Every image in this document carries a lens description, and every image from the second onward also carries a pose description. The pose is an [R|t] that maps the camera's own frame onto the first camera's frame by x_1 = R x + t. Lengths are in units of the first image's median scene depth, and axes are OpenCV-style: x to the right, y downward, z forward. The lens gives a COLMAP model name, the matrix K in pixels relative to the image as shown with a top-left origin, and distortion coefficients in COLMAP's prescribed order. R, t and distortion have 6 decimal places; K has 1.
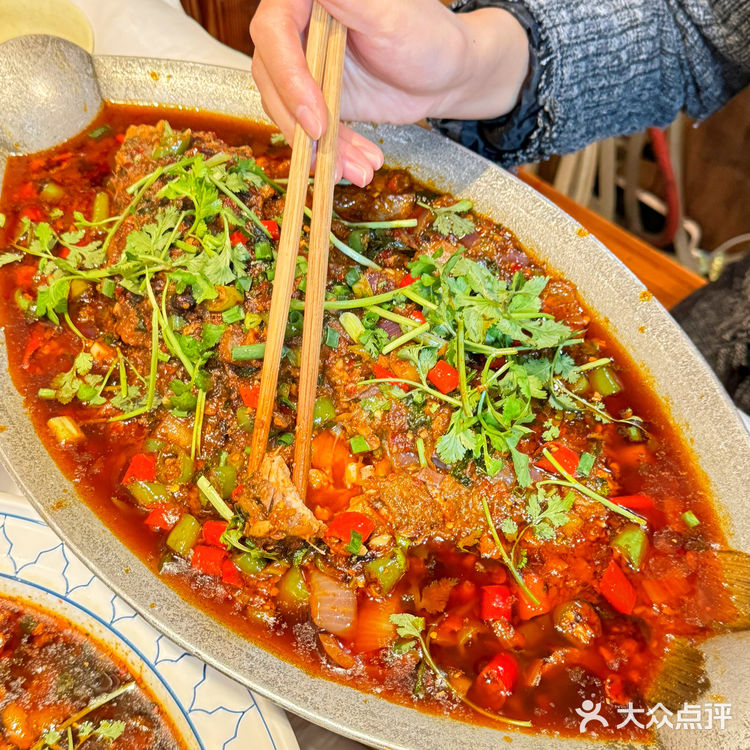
lens RADIAL K [[1016.4, 0, 393.0], [0, 1016.4, 349.2], [0, 0, 1]] dist [0.092802, -0.010541]
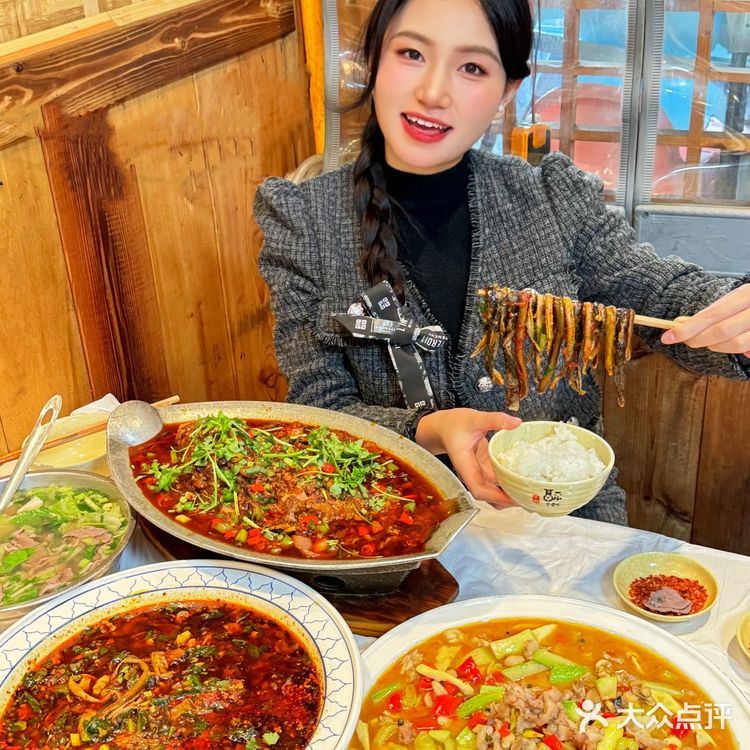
lens RADIAL K [[1016.4, 0, 393.0], [0, 1016.4, 349.2], [0, 0, 1]] dist [0.092802, -0.010541]
pose [[0.970327, -0.170095, 0.171854, -0.179745], [0.231185, 0.860881, -0.453251, 0.959684], [-0.070850, 0.479532, 0.874660, -1.394186]]
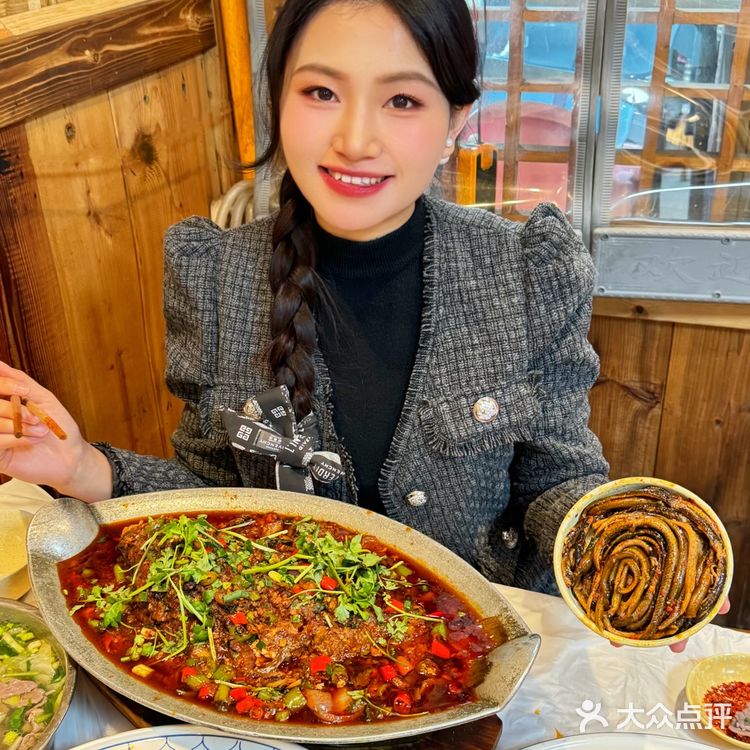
lens RADIAL K [[918.0, 0, 390.3], [0, 918.0, 337.4], [0, 0, 1]] dist [0.091091, -0.236378]
pose [[0.931755, -0.202652, 0.301272, -0.281369], [0.322586, 0.842865, -0.430716, 0.434662], [-0.166646, 0.498508, 0.850717, -0.799929]]
